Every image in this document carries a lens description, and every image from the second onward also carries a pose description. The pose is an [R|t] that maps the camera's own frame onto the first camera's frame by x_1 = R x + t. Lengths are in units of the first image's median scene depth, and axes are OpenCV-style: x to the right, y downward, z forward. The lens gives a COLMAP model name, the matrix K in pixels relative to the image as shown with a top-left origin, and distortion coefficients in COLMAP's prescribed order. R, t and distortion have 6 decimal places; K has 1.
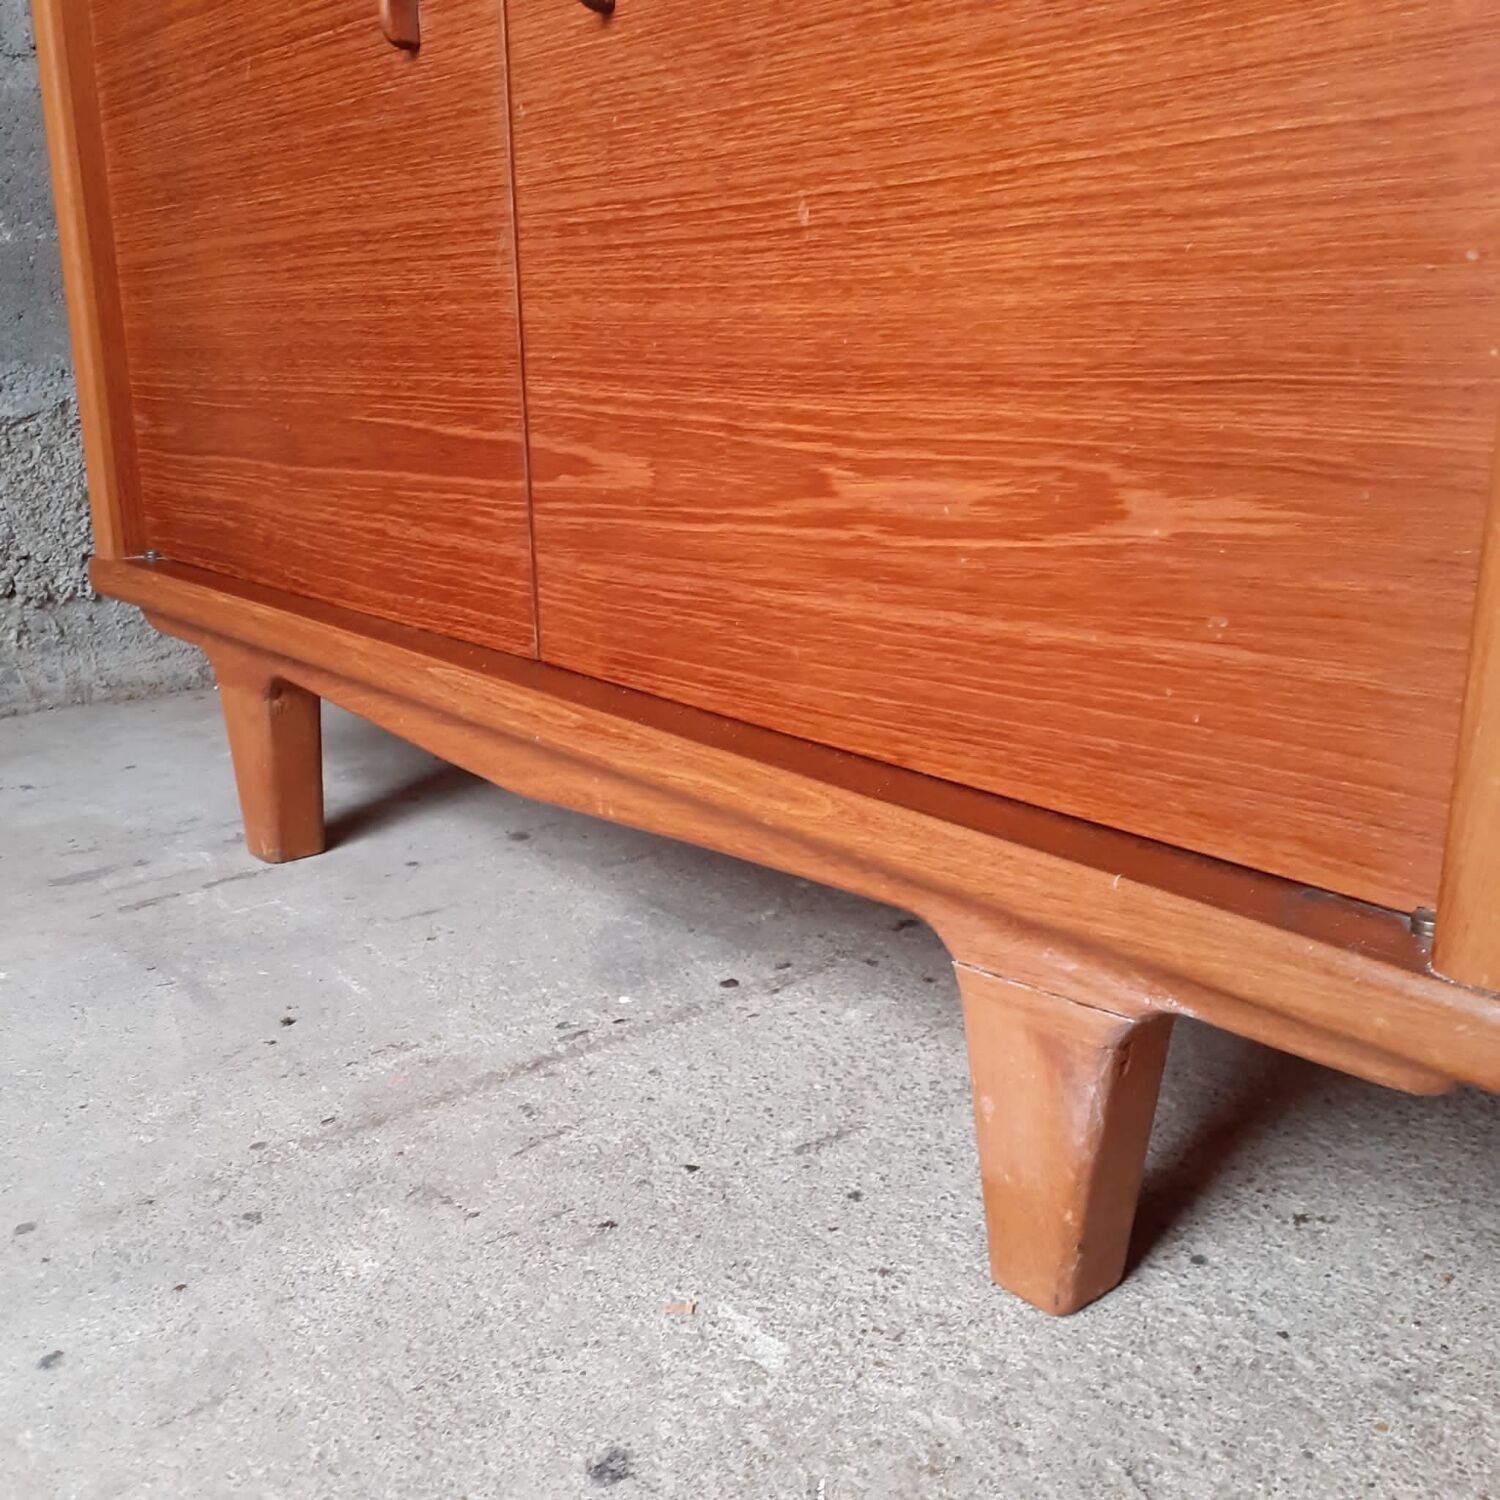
lens RADIAL K [[1605.3, 0, 745.9], [0, 1605.3, 767.4], [0, 0, 1]] dist [0.158188, -0.400268]
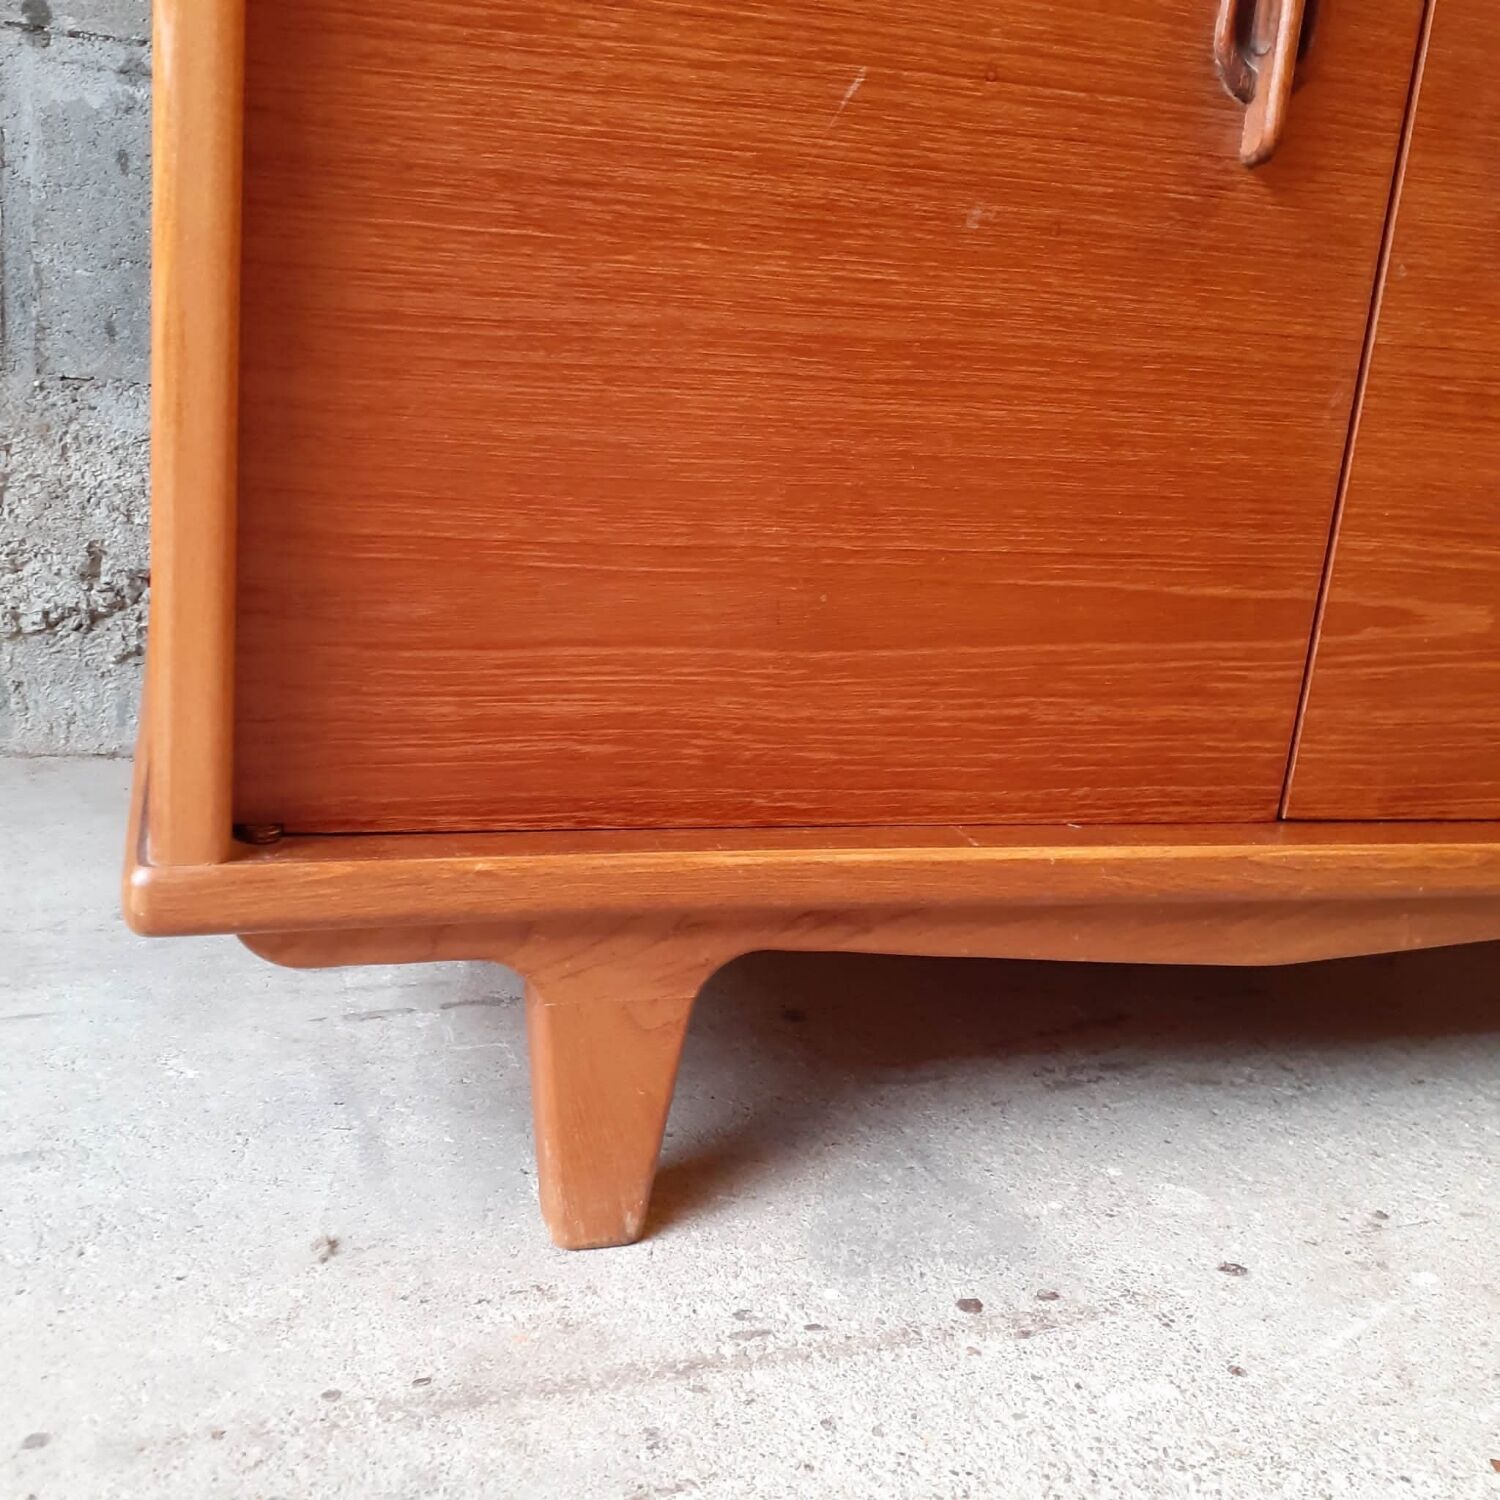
lens RADIAL K [[1605.3, 0, 745.9], [0, 1605.3, 767.4], [0, 0, 1]] dist [0.158188, -0.400268]
pose [[0.379654, -0.188433, 0.905735, -1.132544], [0.170656, 0.976500, 0.131622, -0.282584], [-0.909252, 0.104598, 0.402889, 0.911998]]
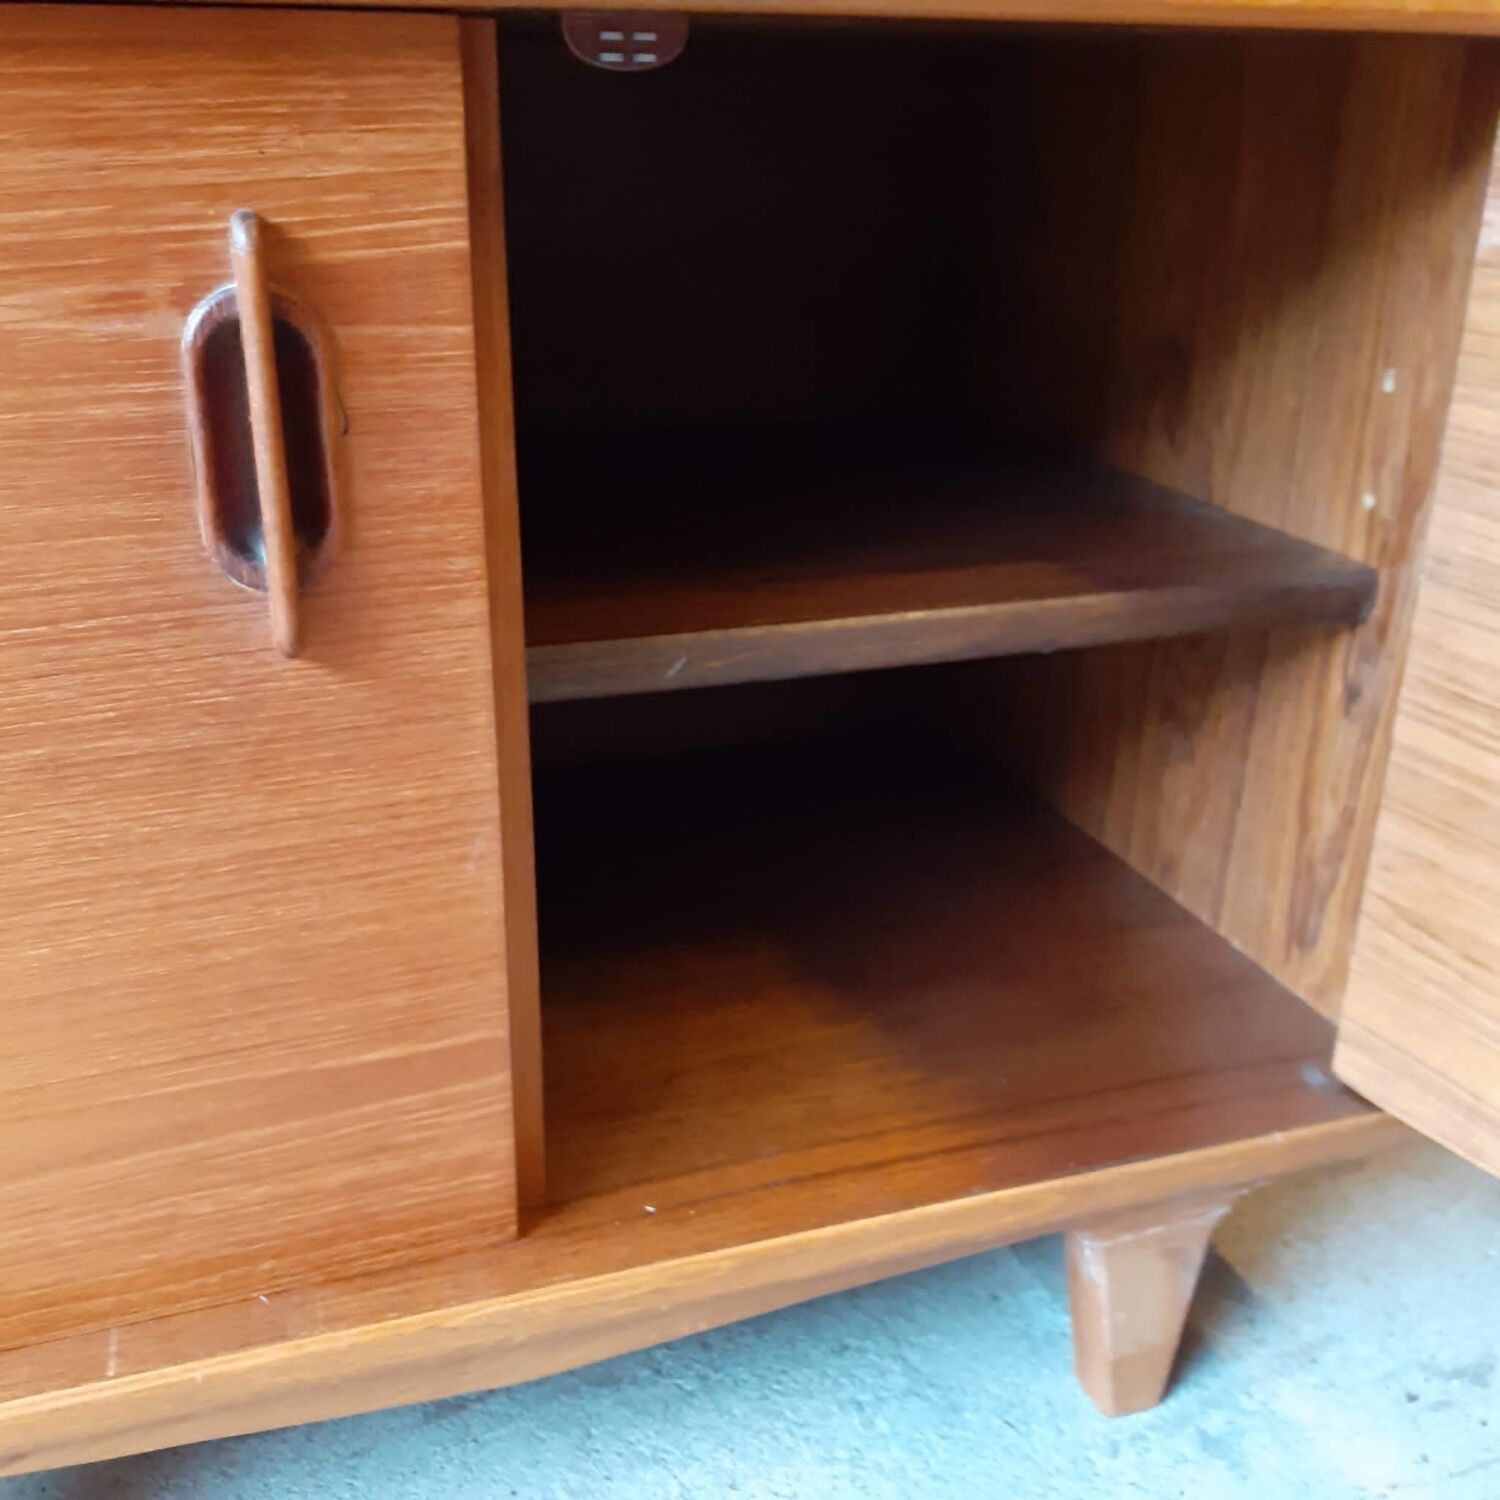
lens RADIAL K [[1633.7, 0, 753.2], [0, 1633.7, 767.3], [0, 0, 1]] dist [0.146110, -0.399215]
pose [[0.364984, -0.342299, 0.865805, -0.805113], [0.246524, 0.932298, 0.264664, -0.533863], [-0.897782, 0.116843, 0.424659, 0.469334]]
